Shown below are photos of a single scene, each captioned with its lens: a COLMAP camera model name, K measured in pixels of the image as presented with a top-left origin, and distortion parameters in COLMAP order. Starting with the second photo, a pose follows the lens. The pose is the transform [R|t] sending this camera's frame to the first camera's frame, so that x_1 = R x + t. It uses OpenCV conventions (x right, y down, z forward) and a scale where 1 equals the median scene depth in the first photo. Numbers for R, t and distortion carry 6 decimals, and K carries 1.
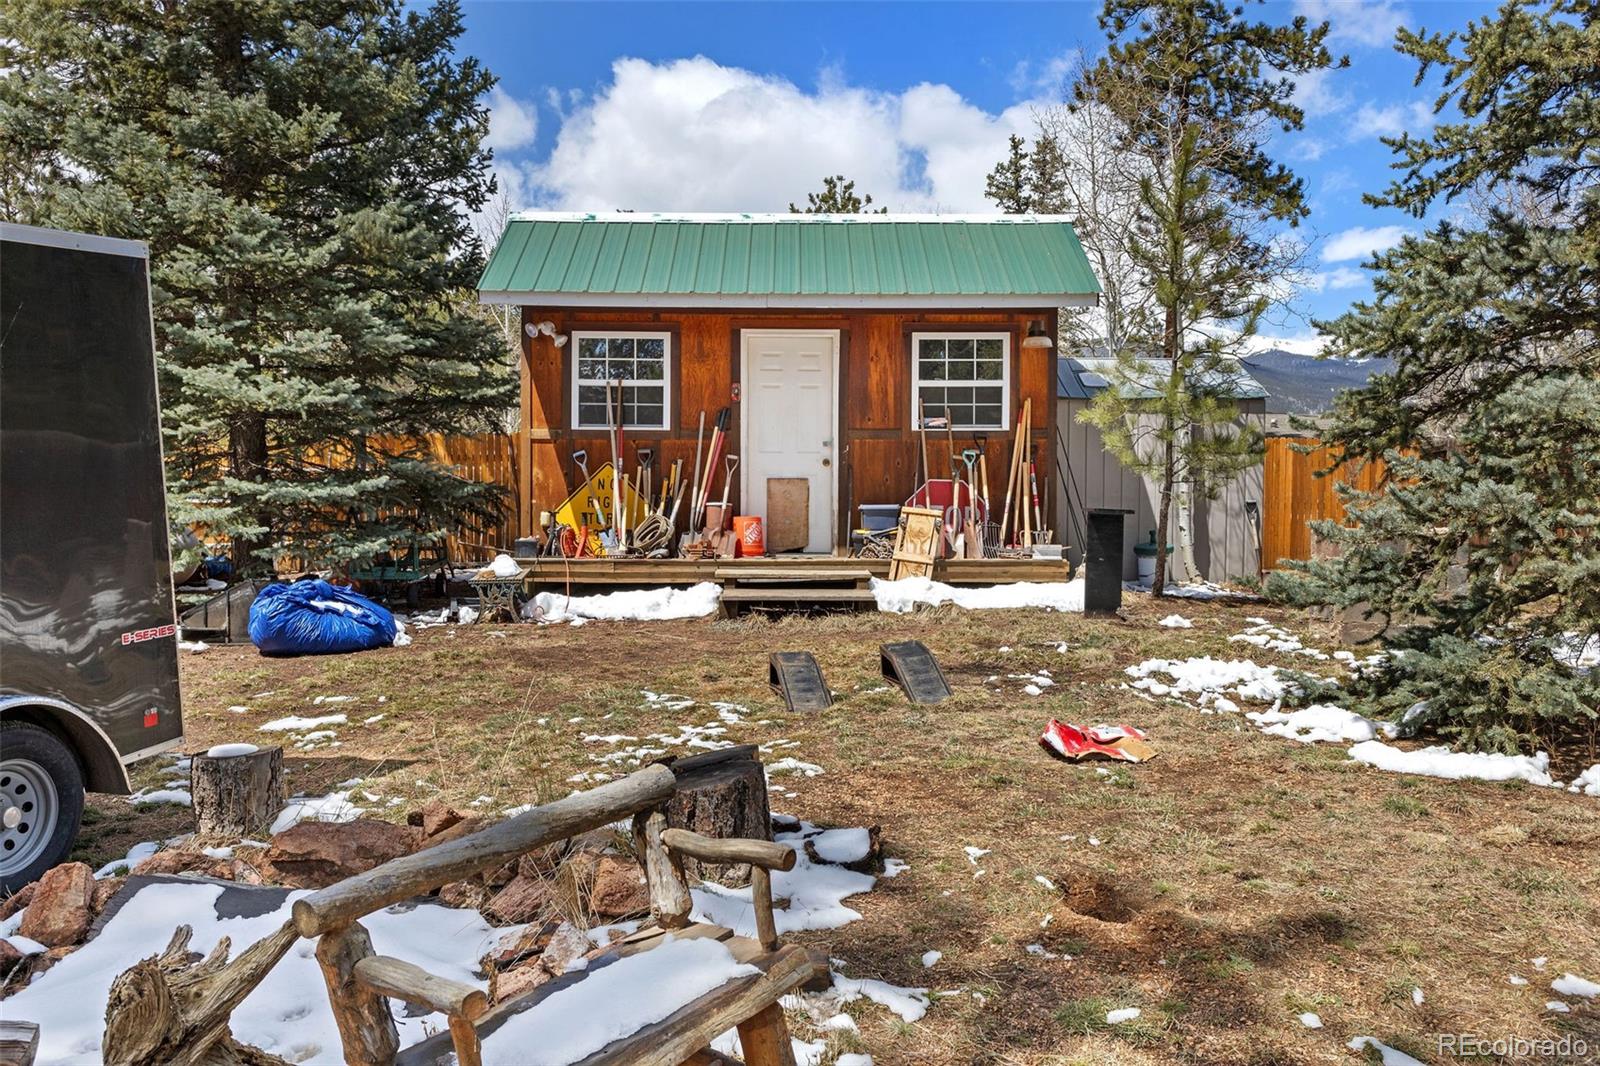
lens RADIAL K [[1394.3, 0, 757.5], [0, 1394.3, 555.1], [0, 0, 1]] dist [0.011626, -0.035071]
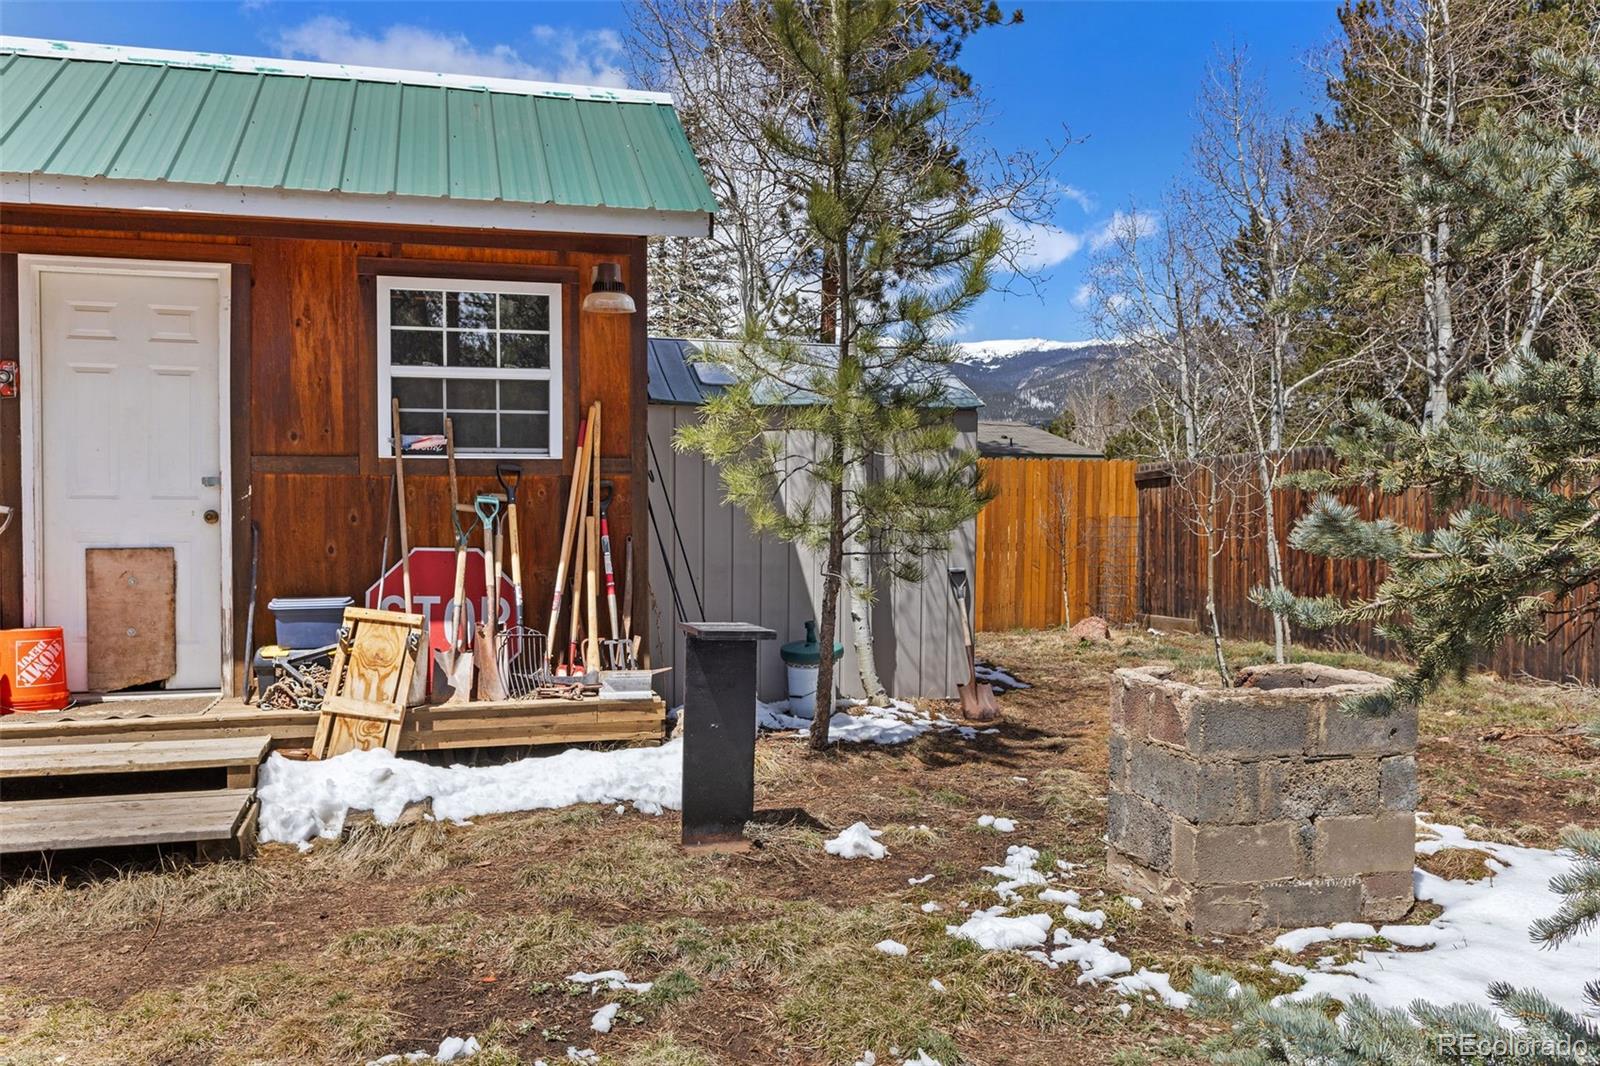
lens RADIAL K [[1394.3, 0, 793.4], [0, 1394.3, 535.7], [0, 0, 1]] dist [0.011626, -0.035071]
pose [[0.965048, -0.006073, 0.262004, 0.124864], [0.008780, 0.999919, -0.009163, -0.053332], [-0.261928, 0.011143, 0.965023, 0.441953]]
